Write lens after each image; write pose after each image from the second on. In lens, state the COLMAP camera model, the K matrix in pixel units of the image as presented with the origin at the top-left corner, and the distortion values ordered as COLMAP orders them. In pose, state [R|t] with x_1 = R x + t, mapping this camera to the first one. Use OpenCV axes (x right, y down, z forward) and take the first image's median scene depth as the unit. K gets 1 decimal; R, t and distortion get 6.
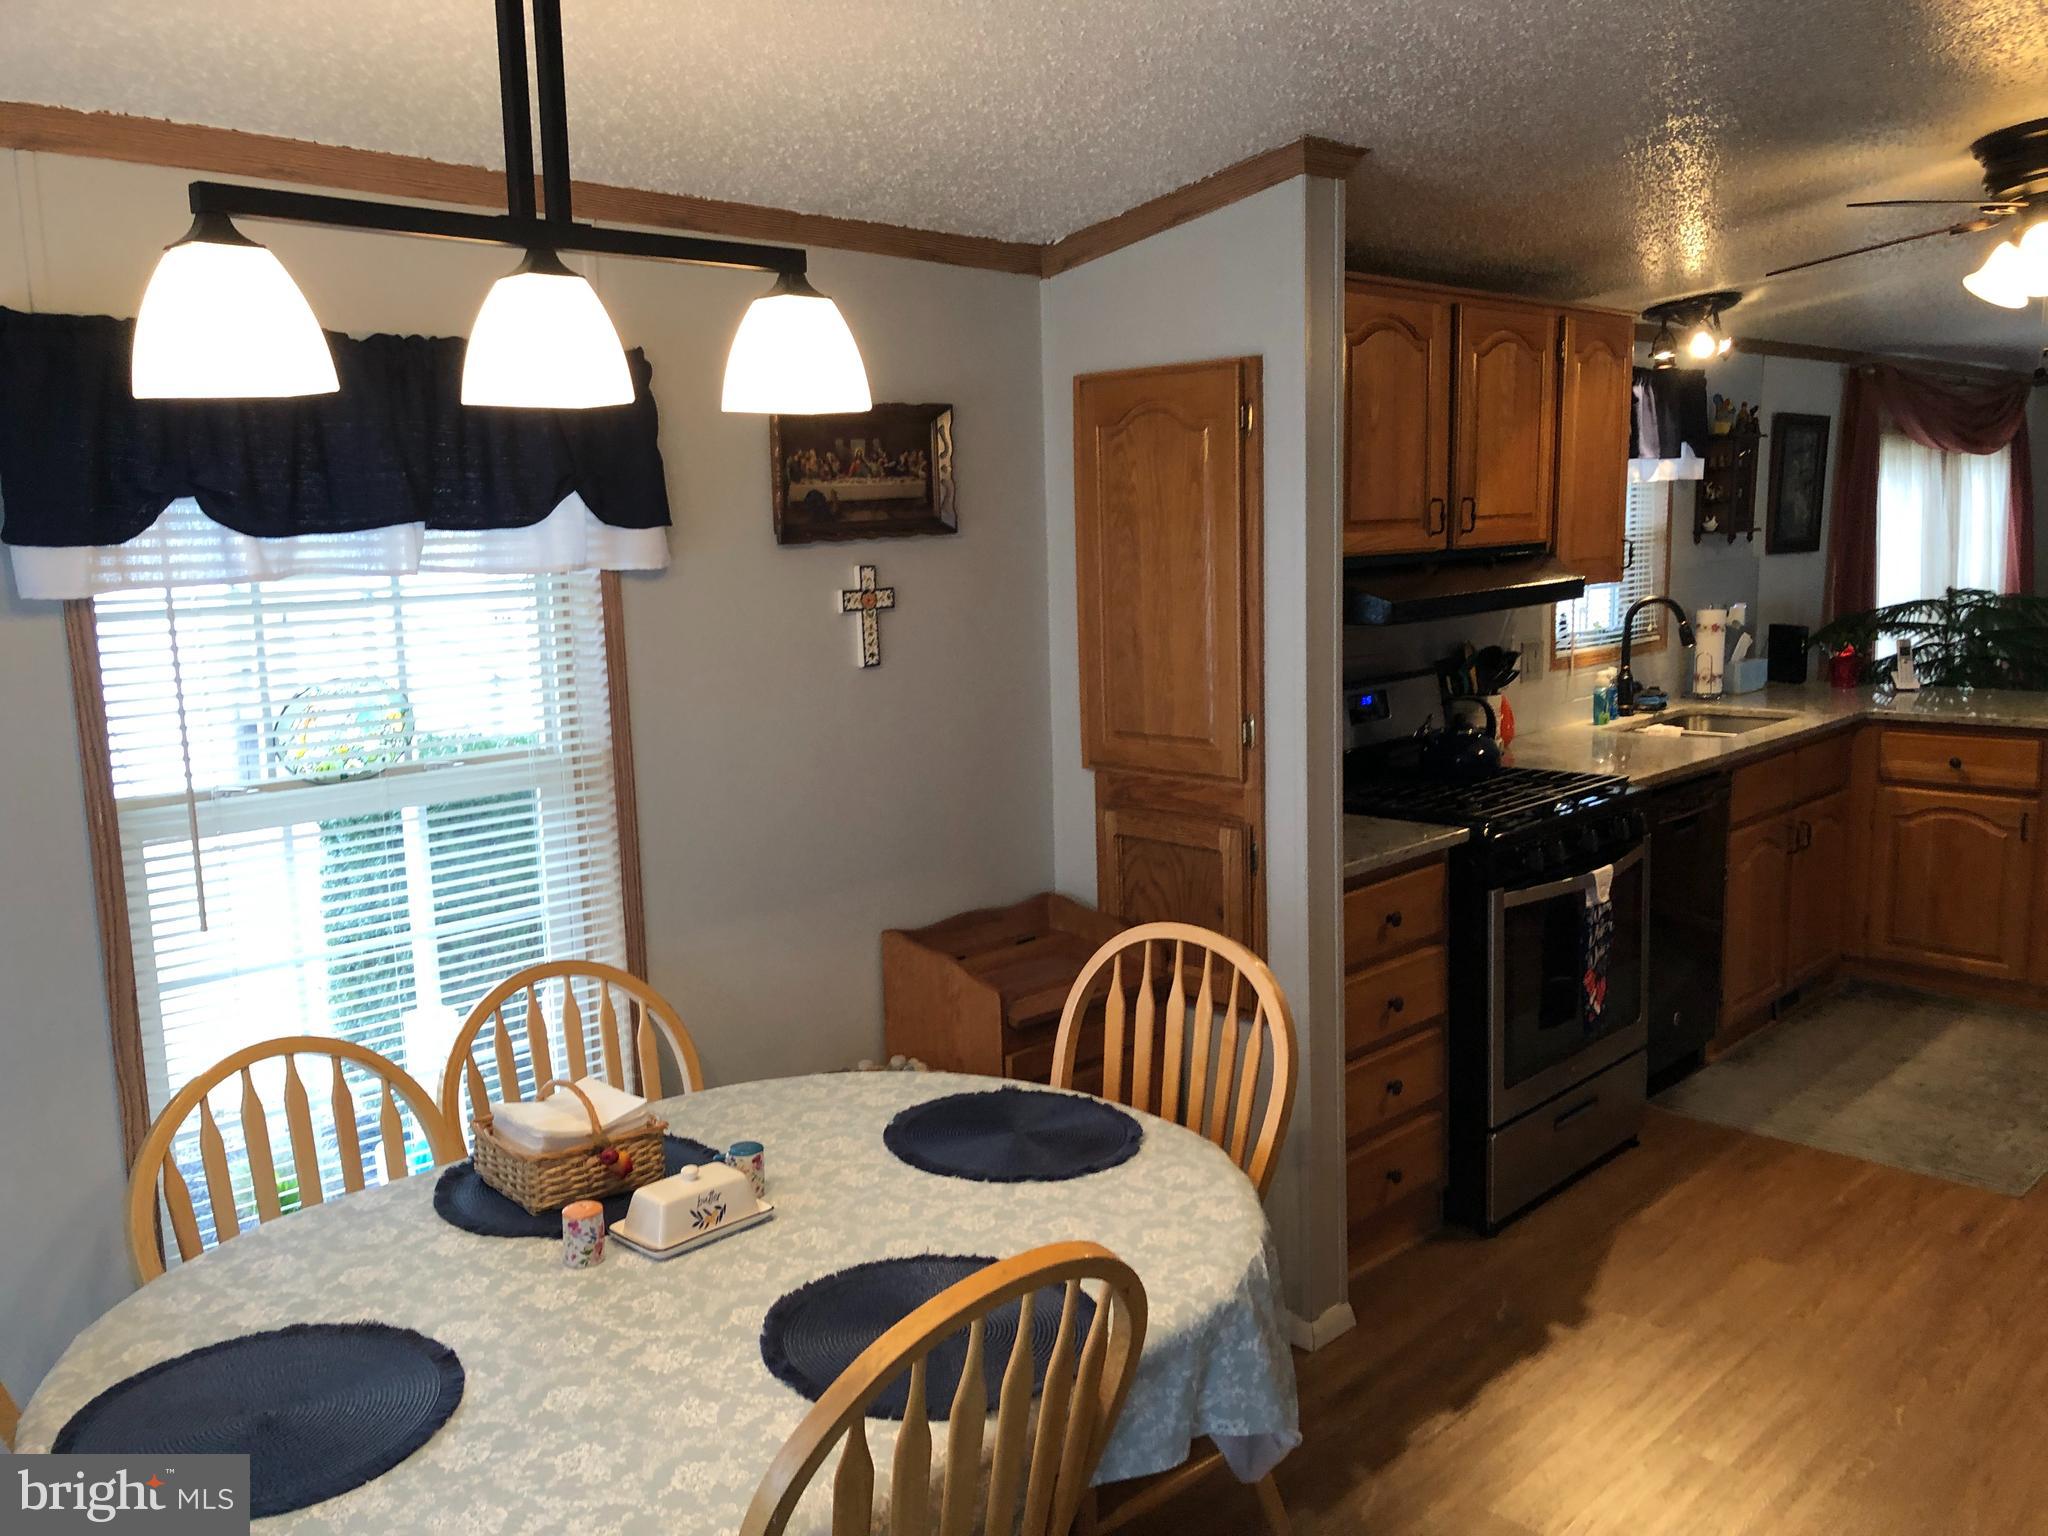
lens RADIAL K [[1690.6, 0, 1017.7], [0, 1690.6, 761.3], [0, 0, 1]] dist [0.049048, -0.033862]
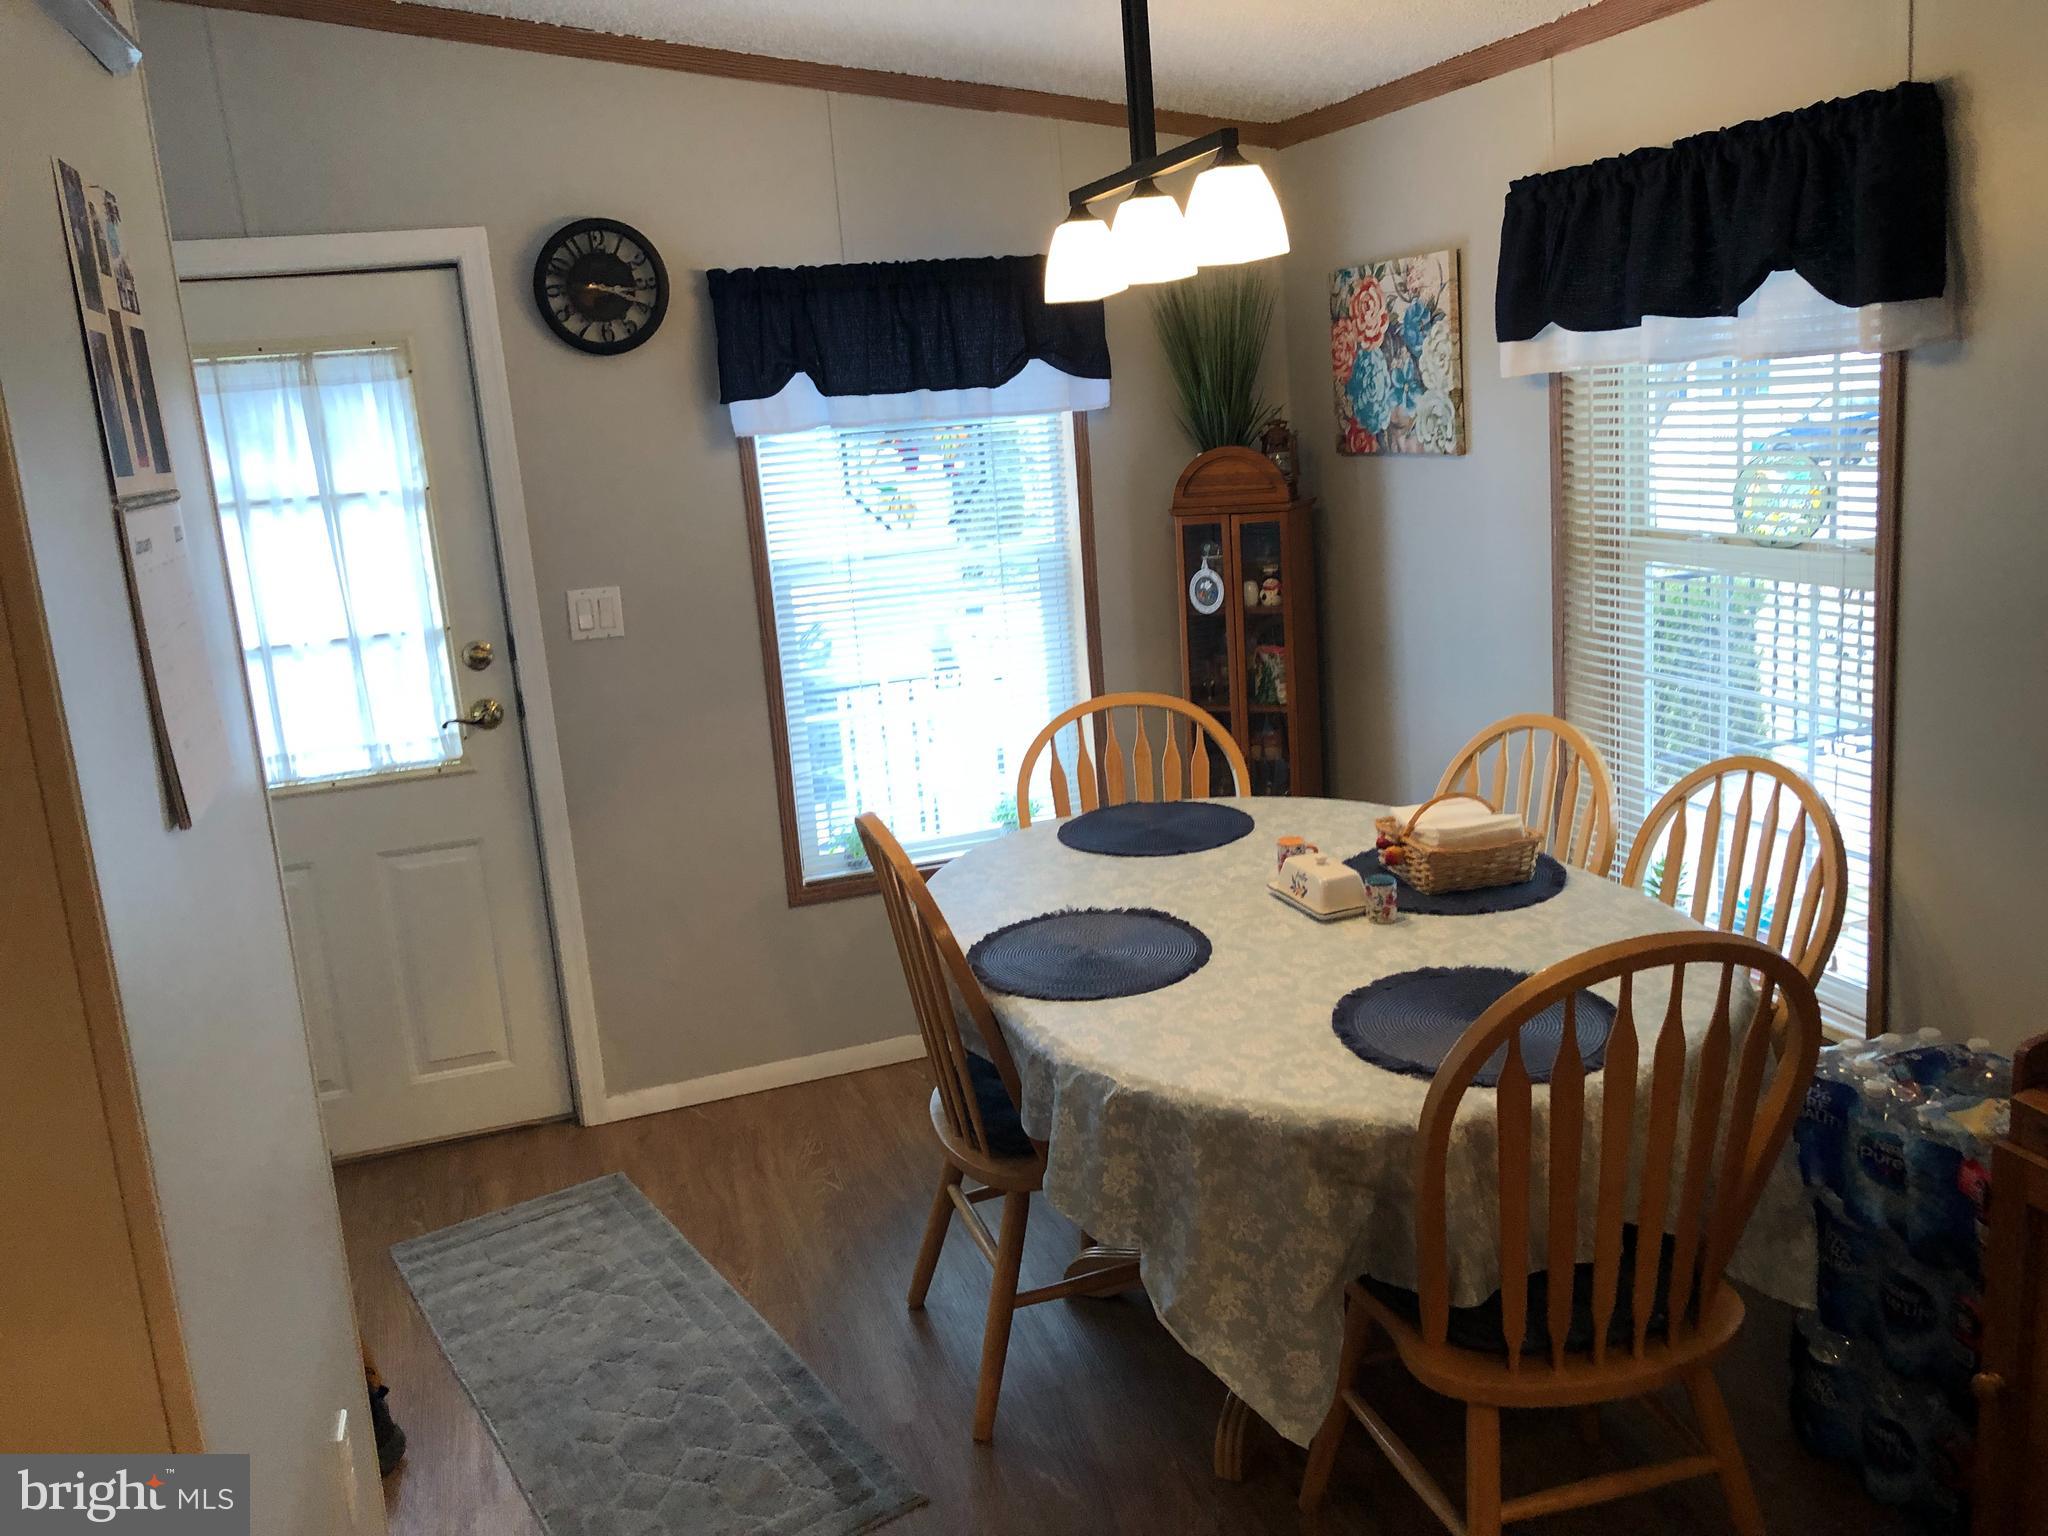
lens RADIAL K [[1690.6, 0, 1017.7], [0, 1690.6, 761.3], [0, 0, 1]] dist [0.049048, -0.033862]
pose [[-0.460283, 0.254865, -0.850402, 0.946589], [-0.045047, 0.949967, 0.309086, -0.207434], [0.886629, 0.180575, -0.425773, 1.264095]]
